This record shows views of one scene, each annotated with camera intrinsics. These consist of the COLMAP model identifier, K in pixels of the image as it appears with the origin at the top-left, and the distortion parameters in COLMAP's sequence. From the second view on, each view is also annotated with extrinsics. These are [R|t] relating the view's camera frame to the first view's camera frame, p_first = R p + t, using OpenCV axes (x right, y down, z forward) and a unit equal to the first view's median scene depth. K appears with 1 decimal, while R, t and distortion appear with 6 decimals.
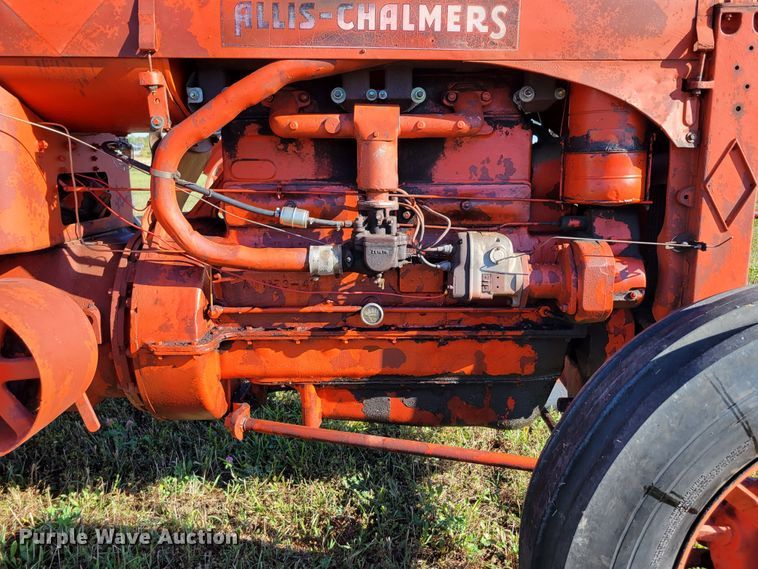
lens RADIAL K [[596.8, 0, 374.1], [0, 596.8, 273.7], [0, 0, 1]] dist [0.048225, -0.023204]
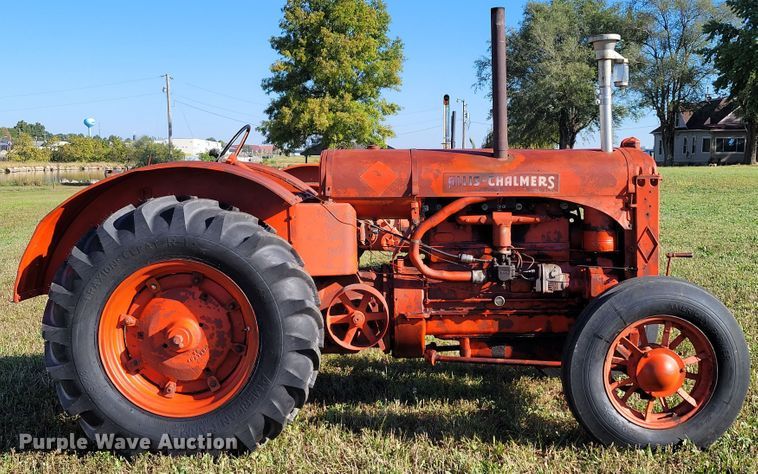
lens RADIAL K [[987.7, 0, 372.2], [0, 987.7, 239.8], [0, 0, 1]] dist [0.061345, 0.000000]
pose [[0.999841, -0.009193, -0.015249, -0.440691], [0.007515, 0.994265, -0.106679, 0.241589], [0.016142, 0.106547, 0.994177, -2.837701]]
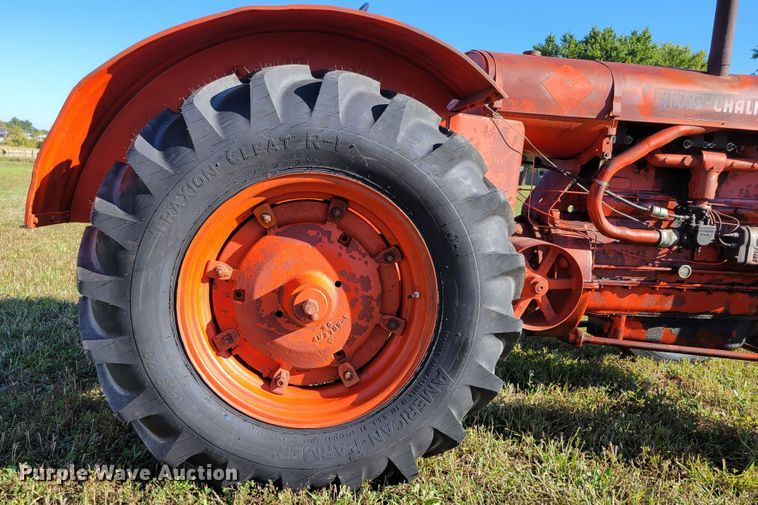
lens RADIAL K [[644.2, 0, 342.5], [0, 644.2, 304.2], [0, 0, 1]] dist [0.041335, -0.021719]
pose [[0.992462, 0.041976, 0.115142, -1.247640], [-0.043854, 0.998942, 0.013824, 0.187261], [-0.114440, -0.018769, 0.993253, -0.783124]]
